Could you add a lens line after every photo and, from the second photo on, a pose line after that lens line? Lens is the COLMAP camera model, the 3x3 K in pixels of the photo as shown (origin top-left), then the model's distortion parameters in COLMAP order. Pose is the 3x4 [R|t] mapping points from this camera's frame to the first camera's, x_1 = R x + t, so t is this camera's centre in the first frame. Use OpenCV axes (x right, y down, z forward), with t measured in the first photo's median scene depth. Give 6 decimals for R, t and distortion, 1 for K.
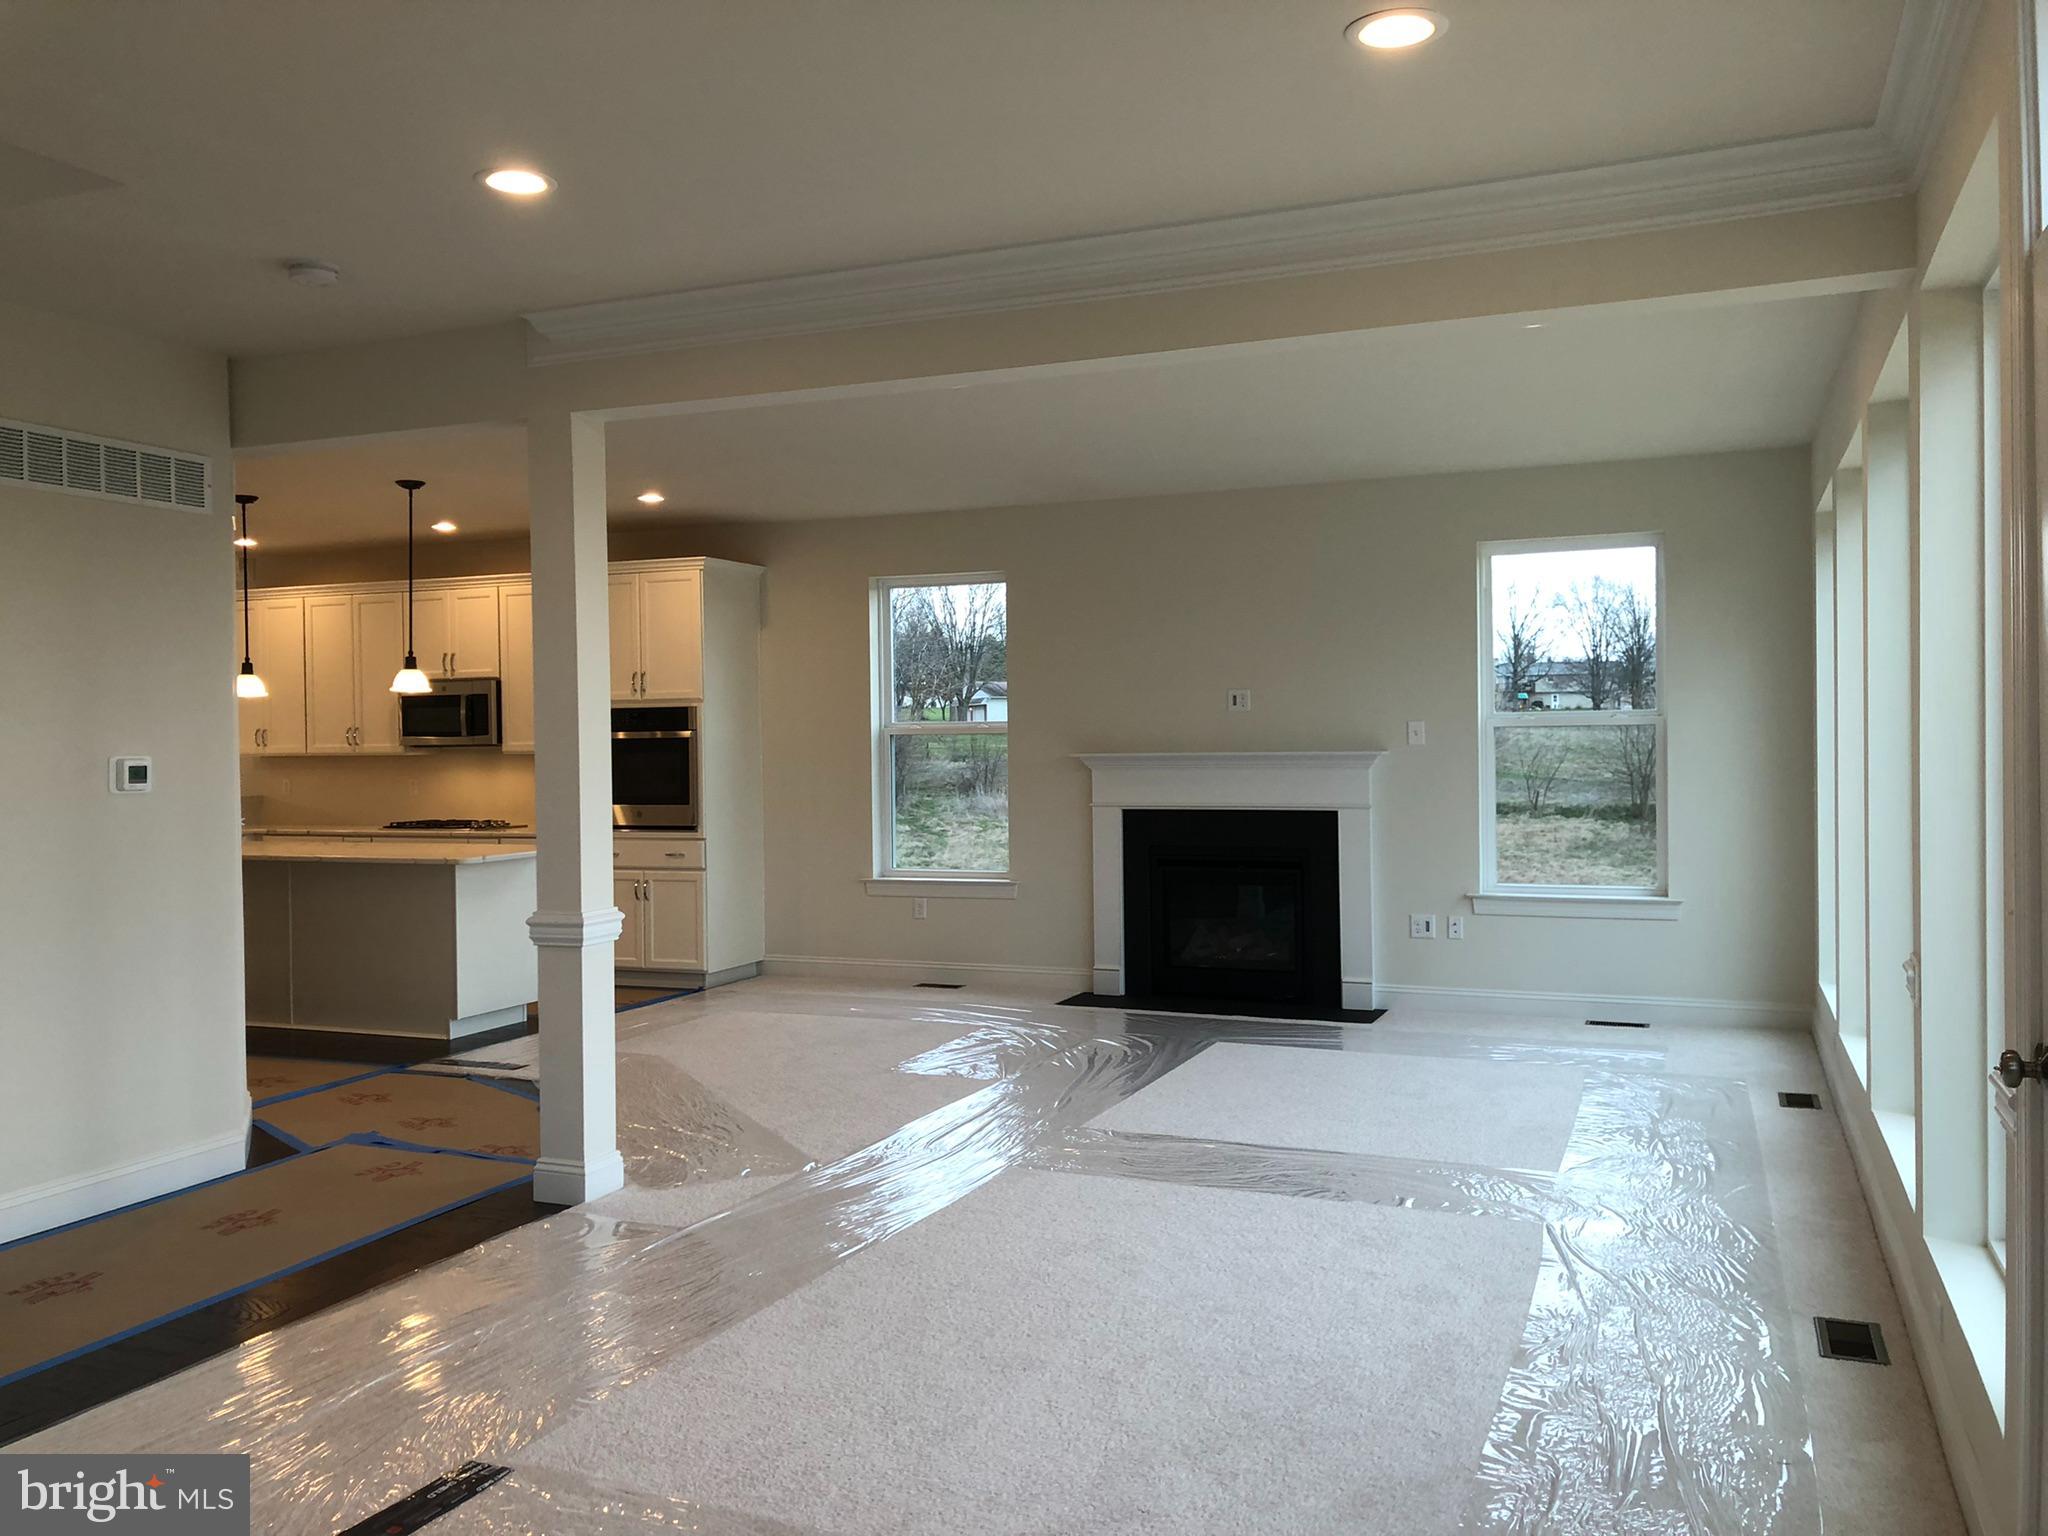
lens RADIAL K [[1659.7, 0, 1023.7], [0, 1659.7, 766.5], [0, 0, 1]] dist [-0.002598, -0.003740]
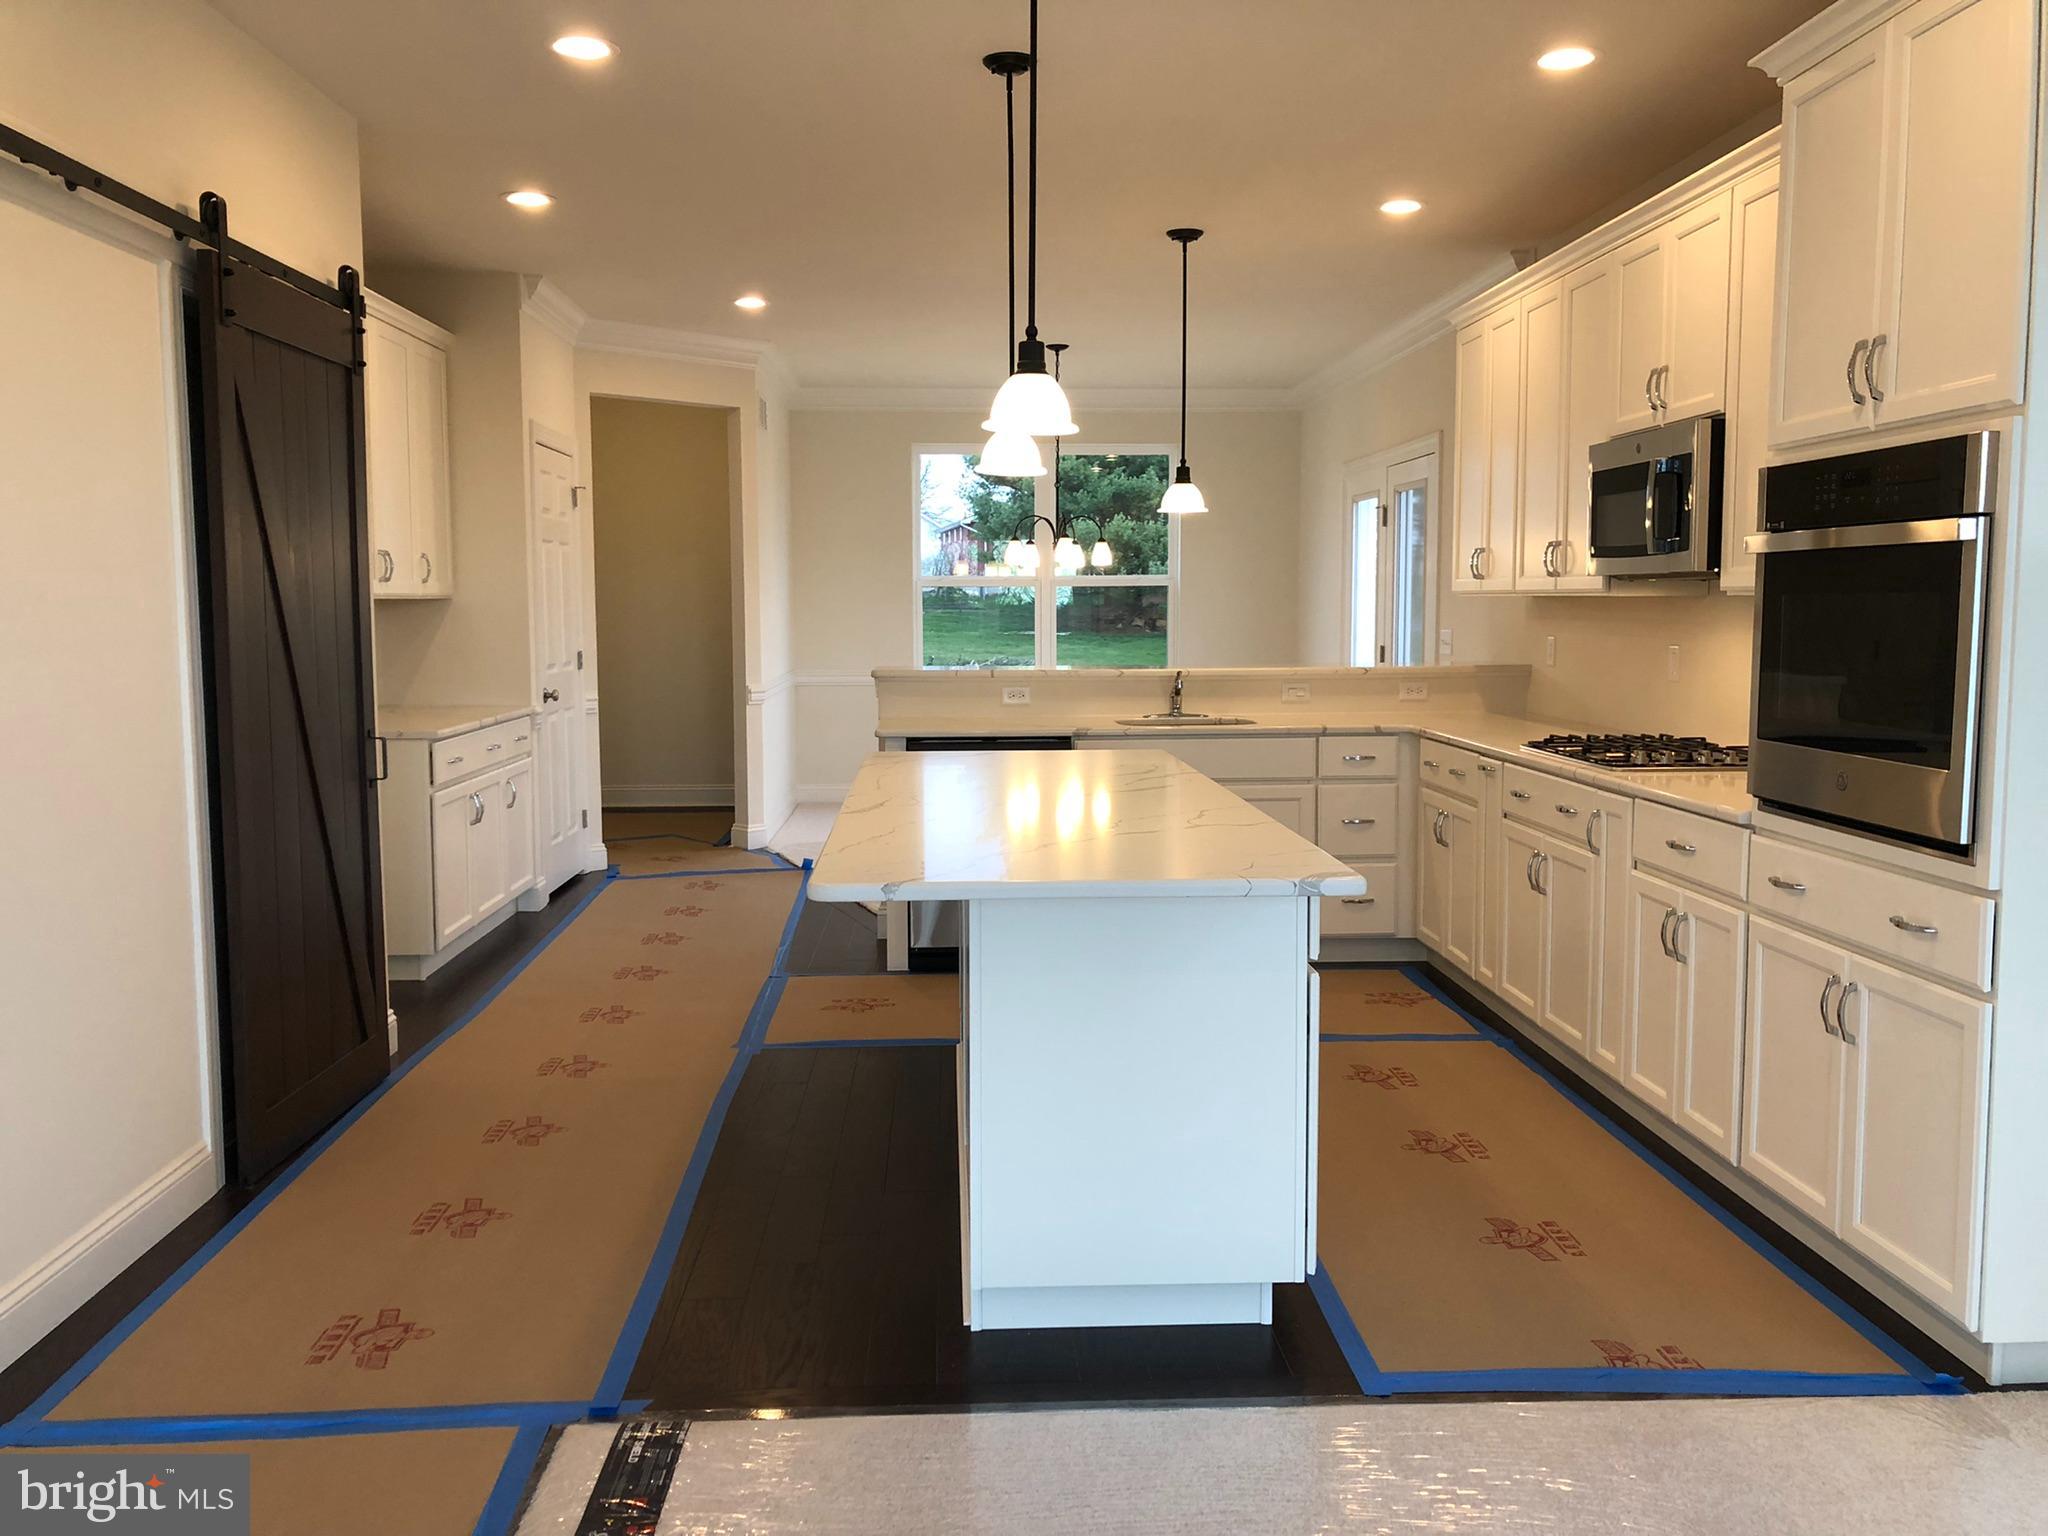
lens RADIAL K [[1659.7, 0, 1024.9], [0, 1659.7, 771.0], [0, 0, 1]] dist [-0.002598, -0.003740]
pose [[0.430105, 0.099957, -0.897228, -0.006627], [-0.012319, 0.994409, 0.104879, -0.005720], [0.902695, -0.034056, 0.428932, 0.718442]]
